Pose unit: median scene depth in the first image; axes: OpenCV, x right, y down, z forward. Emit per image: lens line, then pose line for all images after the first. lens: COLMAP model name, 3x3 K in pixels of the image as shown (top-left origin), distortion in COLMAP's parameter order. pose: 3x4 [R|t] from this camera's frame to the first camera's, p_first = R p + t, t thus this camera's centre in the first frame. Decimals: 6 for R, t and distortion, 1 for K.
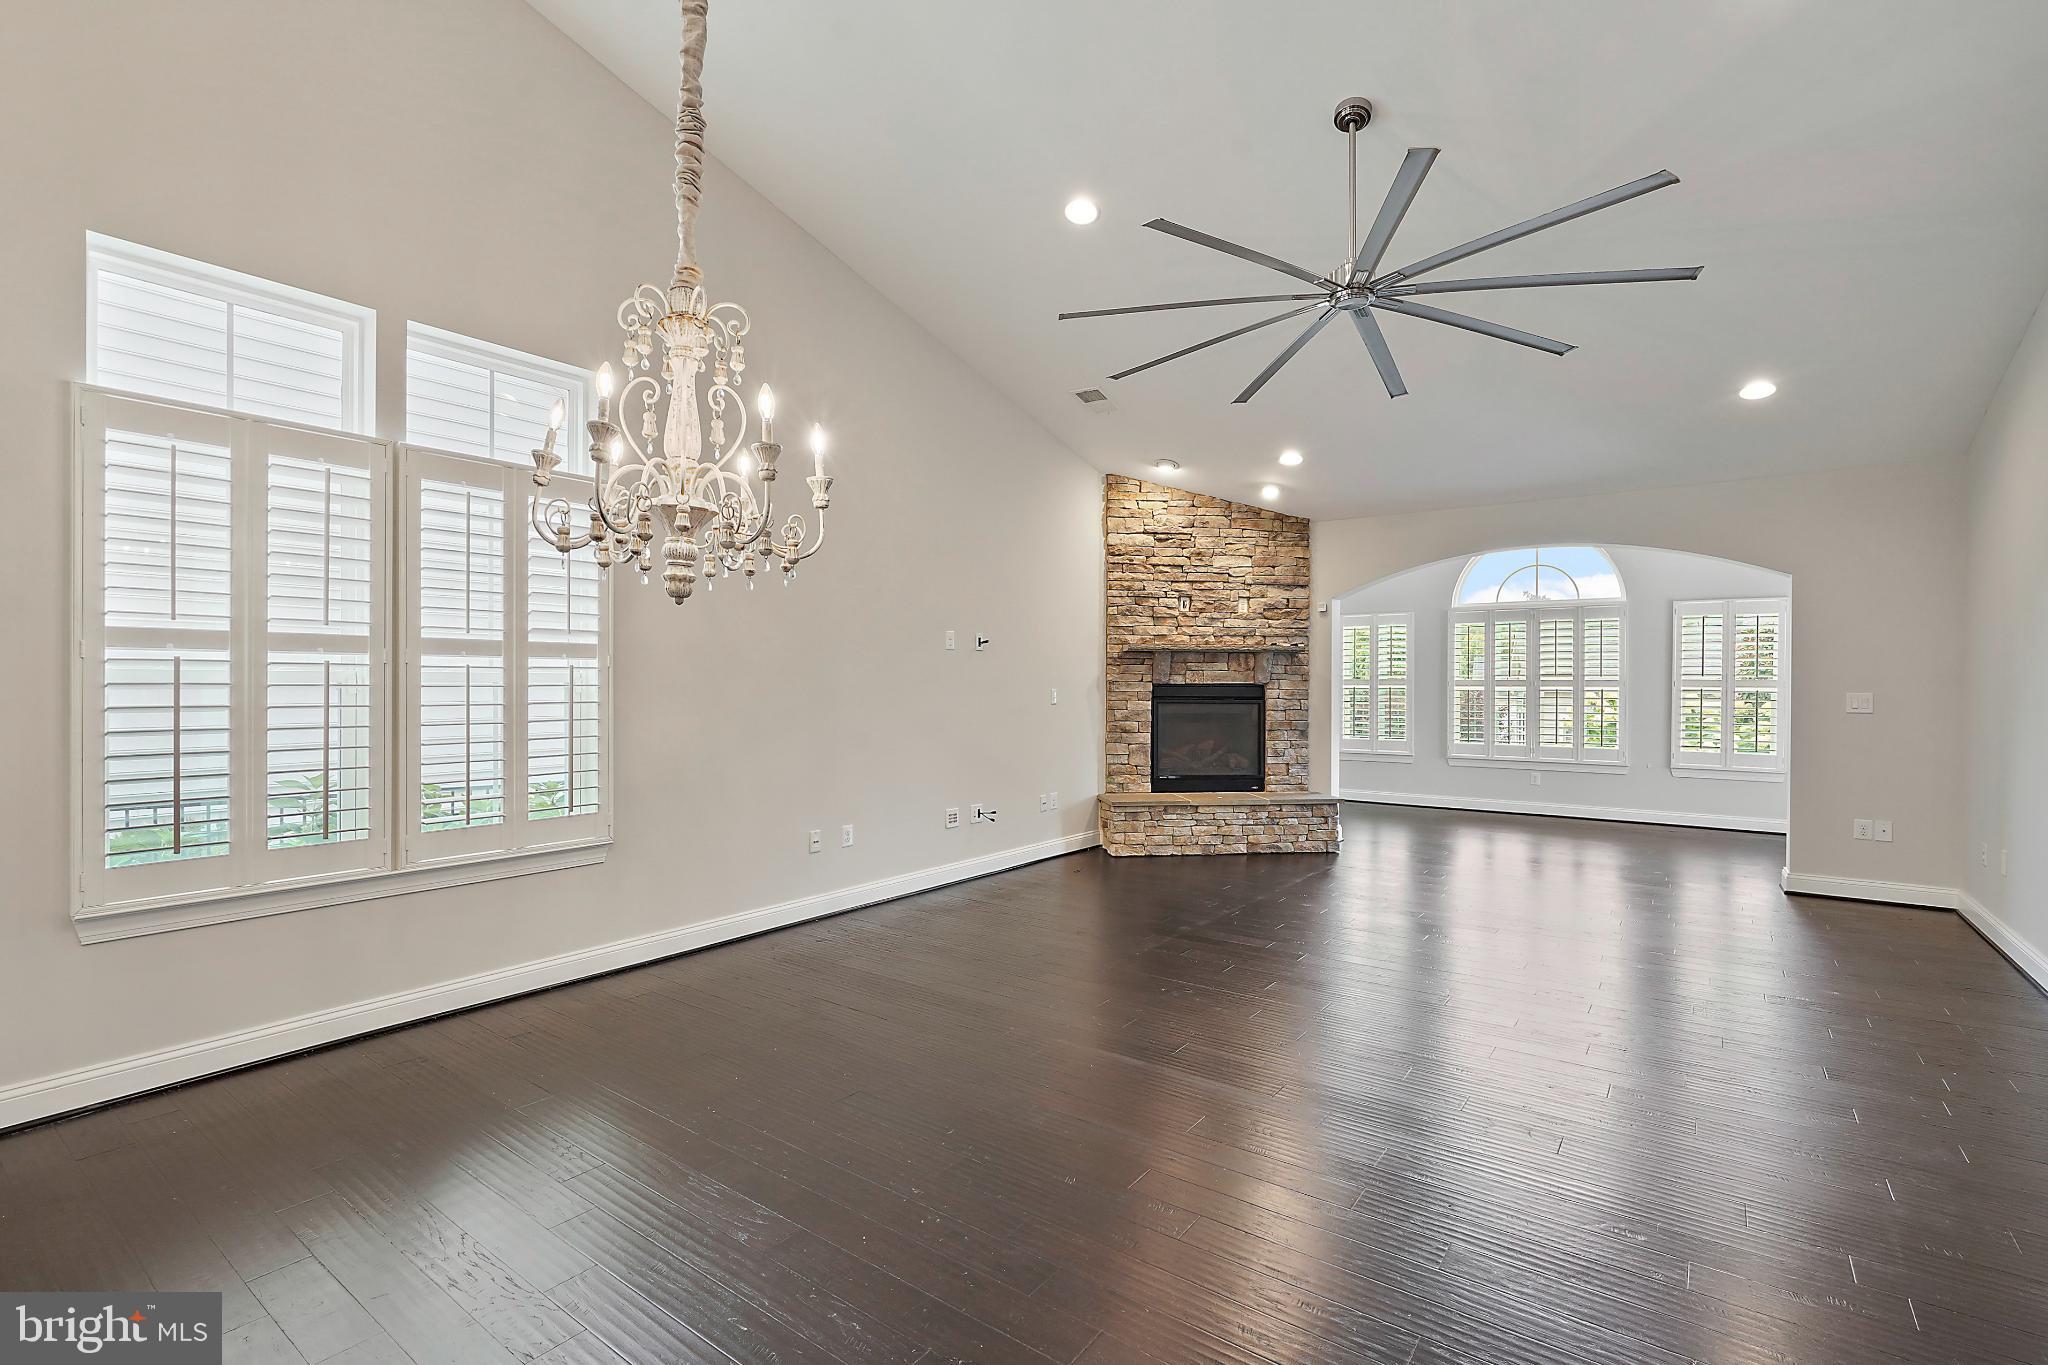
lens RADIAL K [[927.5, 0, 1004.5], [0, 927.5, 686.5], [0, 0, 1]] dist [-0.007137, 0.002944]
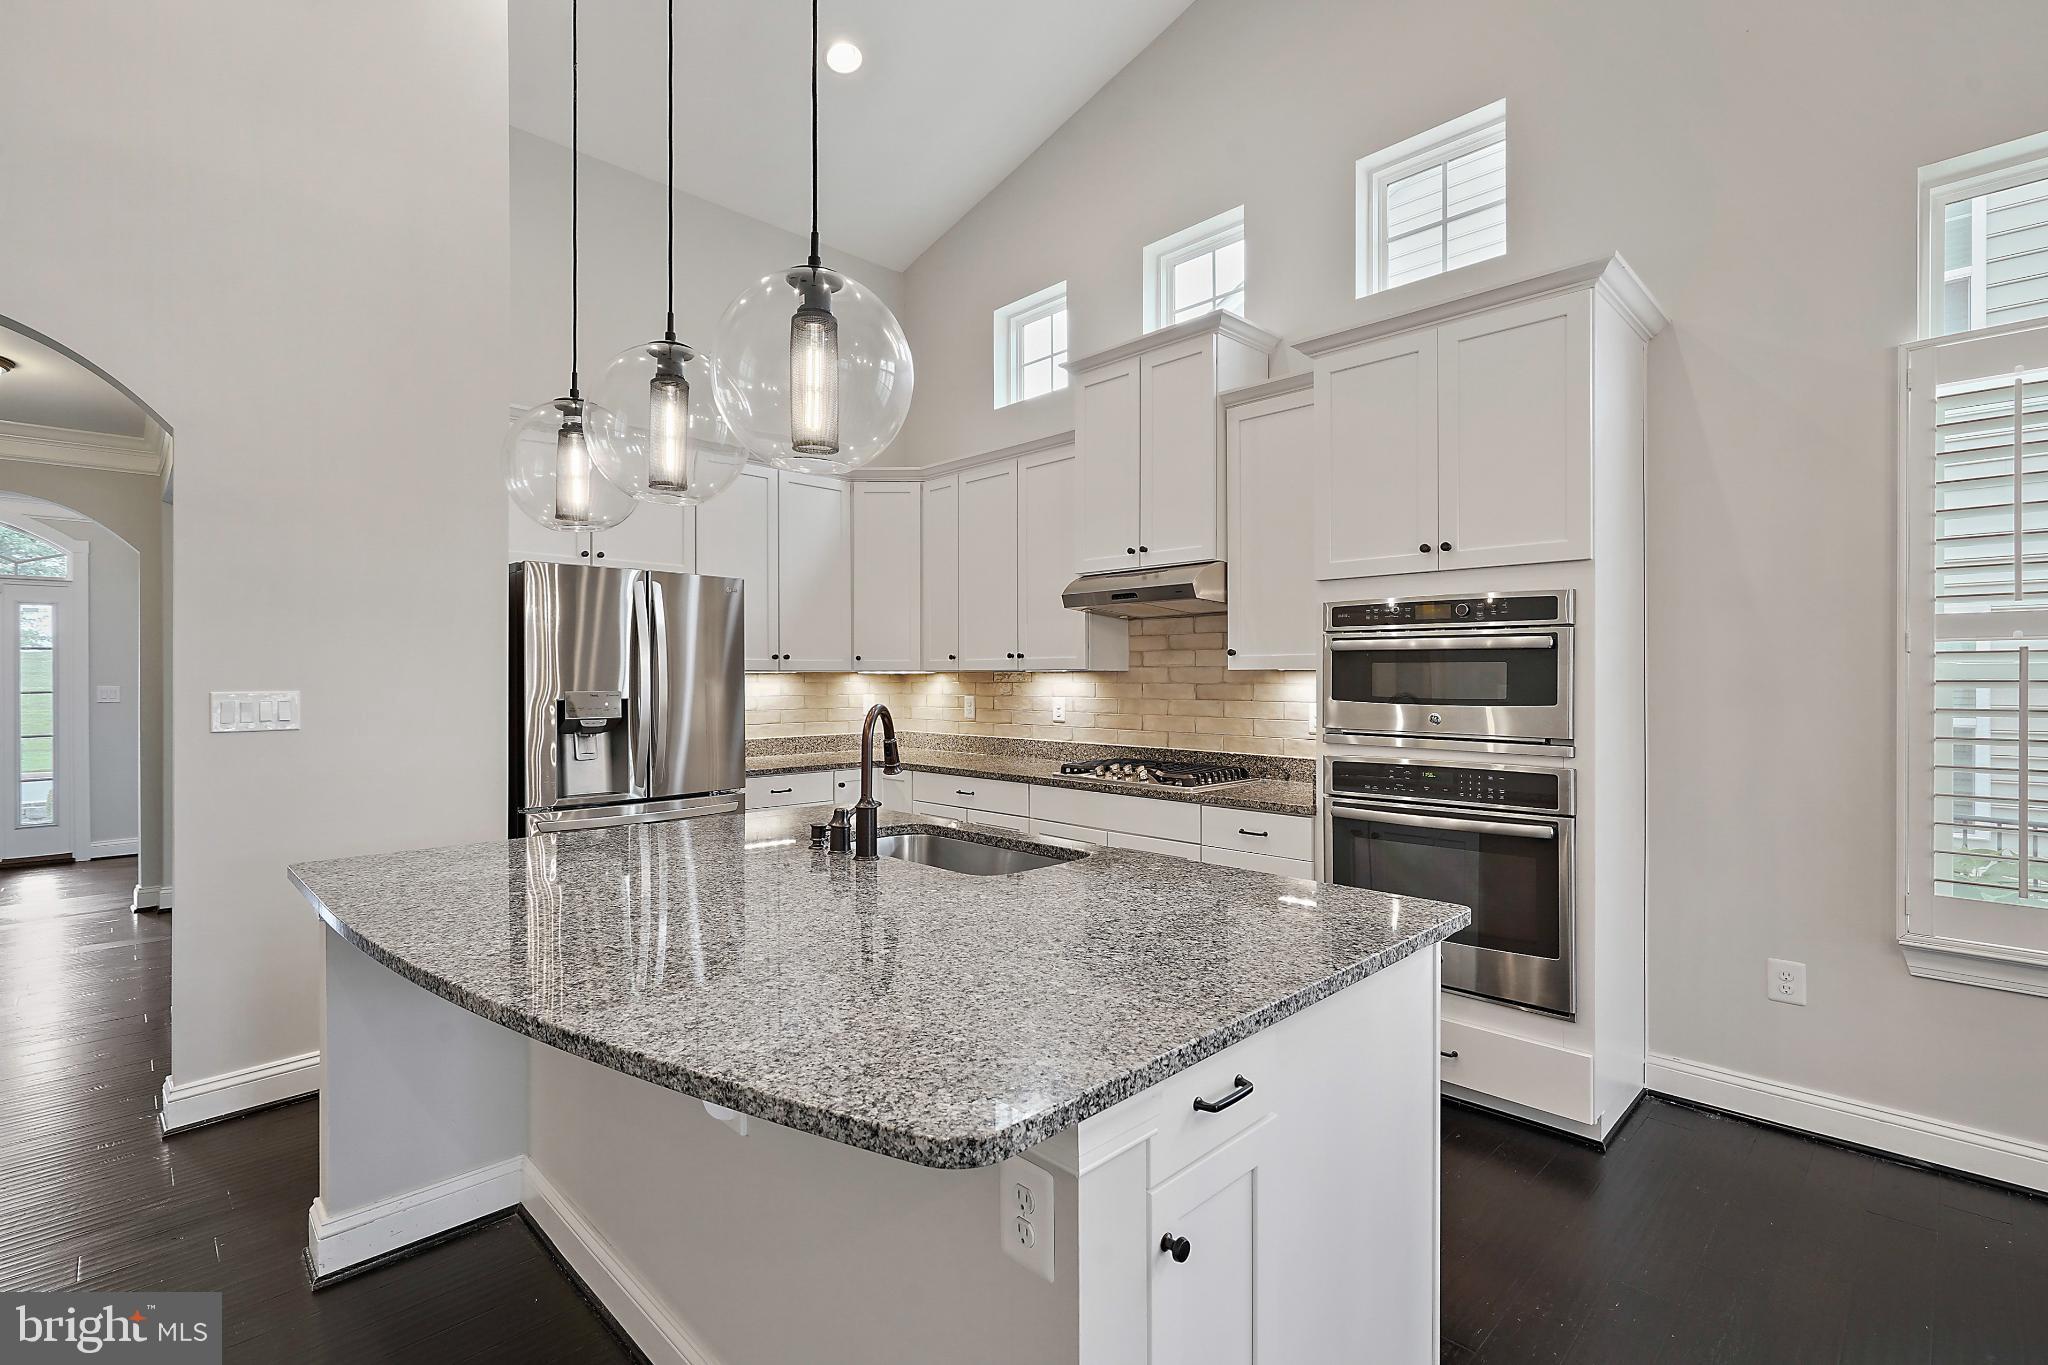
lens RADIAL K [[927.5, 0, 1022.3], [0, 927.5, 683.7], [0, 0, 1]] dist [-0.007137, 0.002944]
pose [[-0.141697, 0.001901, -0.989908, 0.001911], [-0.002202, 0.999995, 0.002236, -0.000825], [0.989908, 0.002497, -0.141692, 0.233394]]
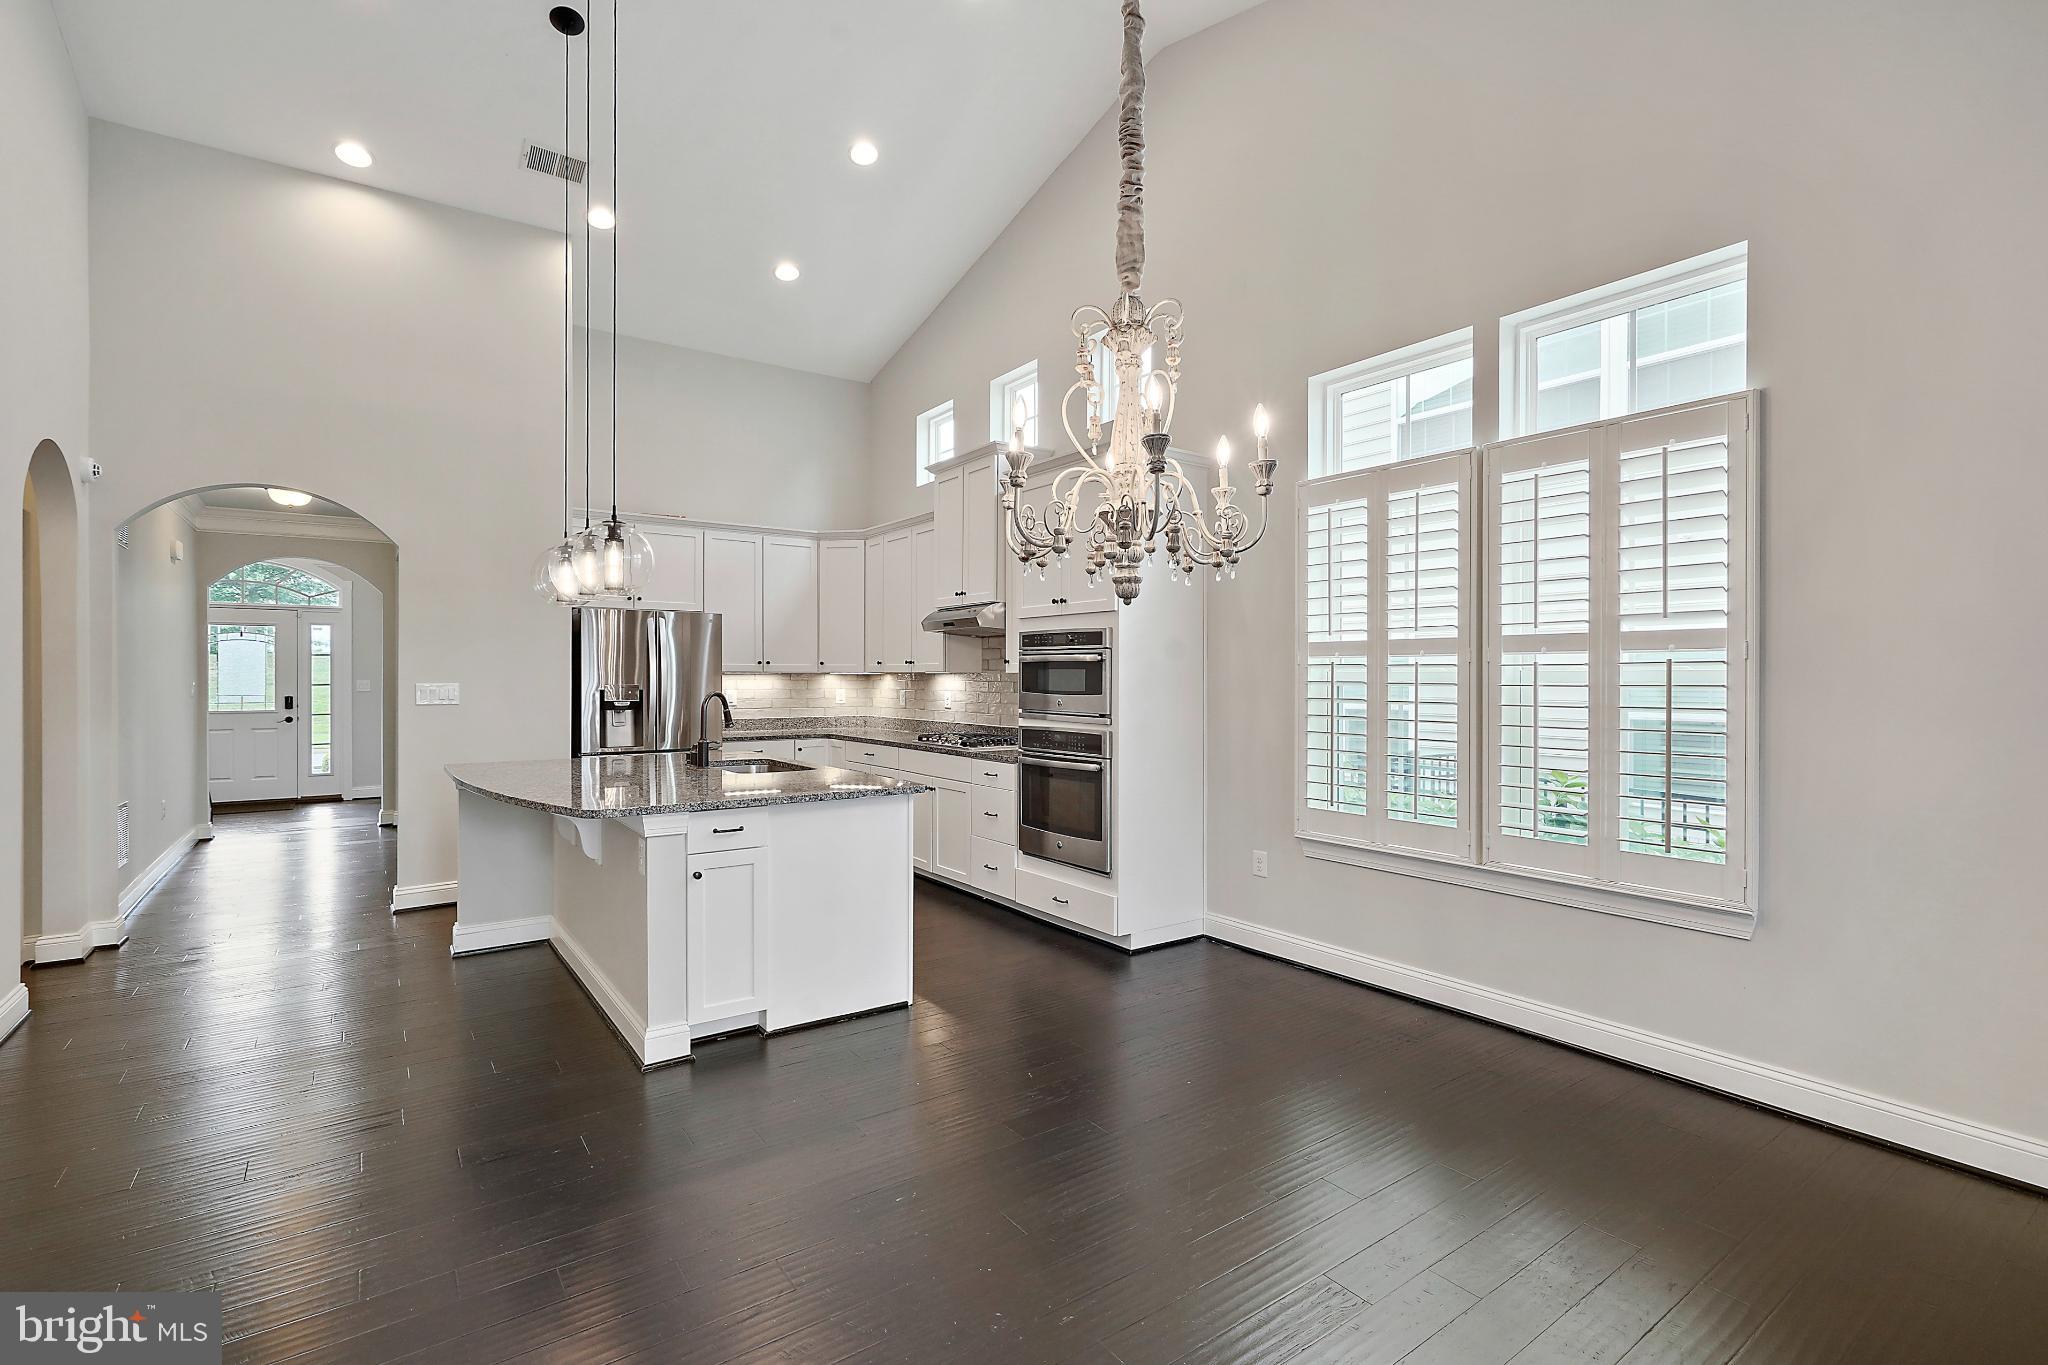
lens RADIAL K [[927.5, 0, 1019.2], [0, 927.5, 684.8], [0, 0, 1]] dist [-0.007137, 0.002944]
pose [[-0.295999, 0.002934, -0.955184, 0.480870], [-0.006608, 0.999965, 0.005120, -0.002364], [0.955165, 0.007828, -0.295969, 0.837931]]
